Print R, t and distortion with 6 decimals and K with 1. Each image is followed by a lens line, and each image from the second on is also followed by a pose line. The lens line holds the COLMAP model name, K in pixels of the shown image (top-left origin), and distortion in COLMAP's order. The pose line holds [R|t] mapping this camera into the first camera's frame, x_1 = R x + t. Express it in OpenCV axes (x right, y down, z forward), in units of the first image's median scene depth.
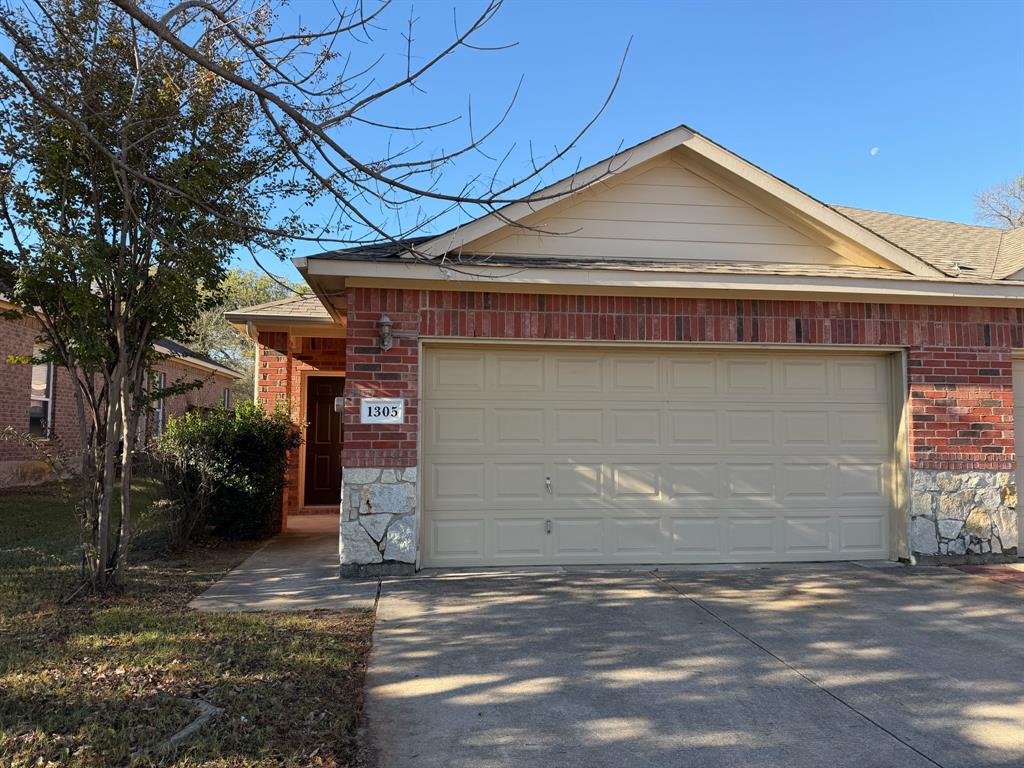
lens RADIAL K [[715.7, 0, 513.7], [0, 715.7, 385.0], [0, 0, 1]] dist [0.134915, -0.212522]
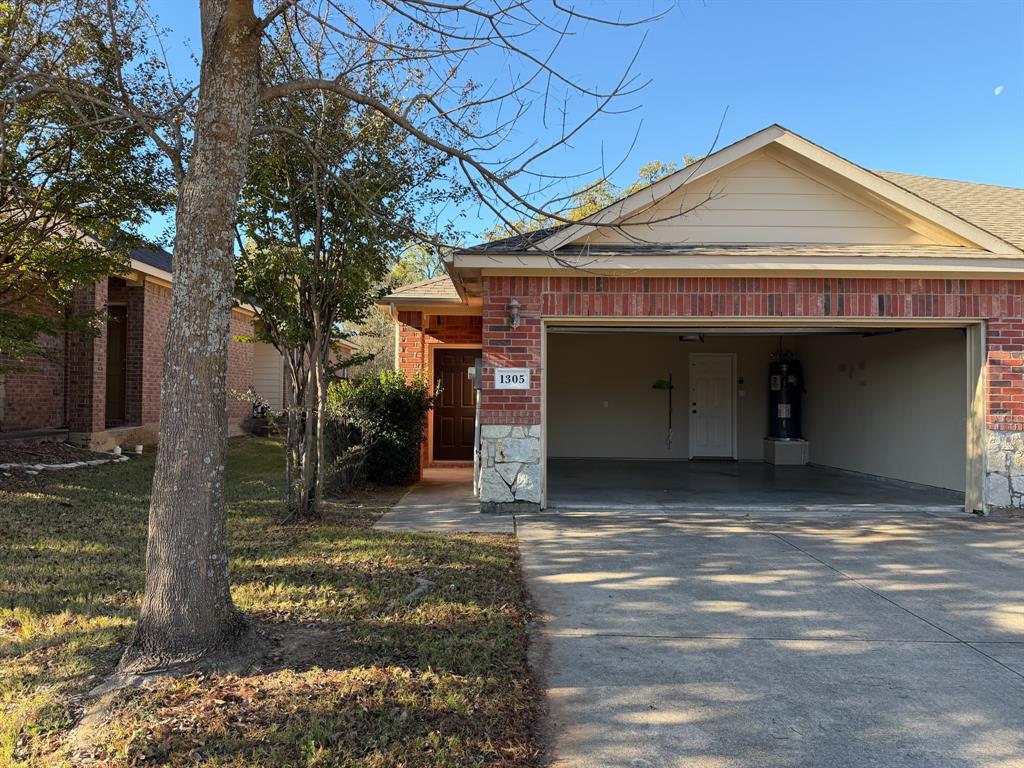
lens RADIAL K [[715.7, 0, 513.7], [0, 715.7, 385.0], [0, 0, 1]] dist [0.134915, -0.212522]
pose [[0.992243, -0.000351, -0.124313, -0.029659], [0.005805, 0.999036, 0.043516, -0.005144], [0.124178, -0.043900, 0.991288, -0.189854]]
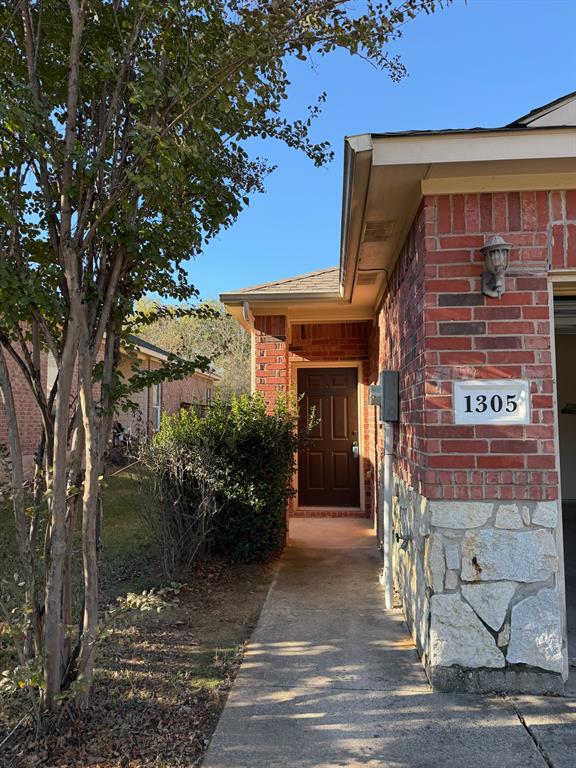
lens RADIAL K [[530.5, 0, 288.0], [0, 530.5, 384.0], [0, 0, 1]] dist [0.062144, -0.079593]
pose [[0.975673, -0.024420, -0.217868, -0.242062], [0.023877, 0.999702, -0.005123, 0.019073], [0.217928, -0.000204, 0.975965, 0.531081]]
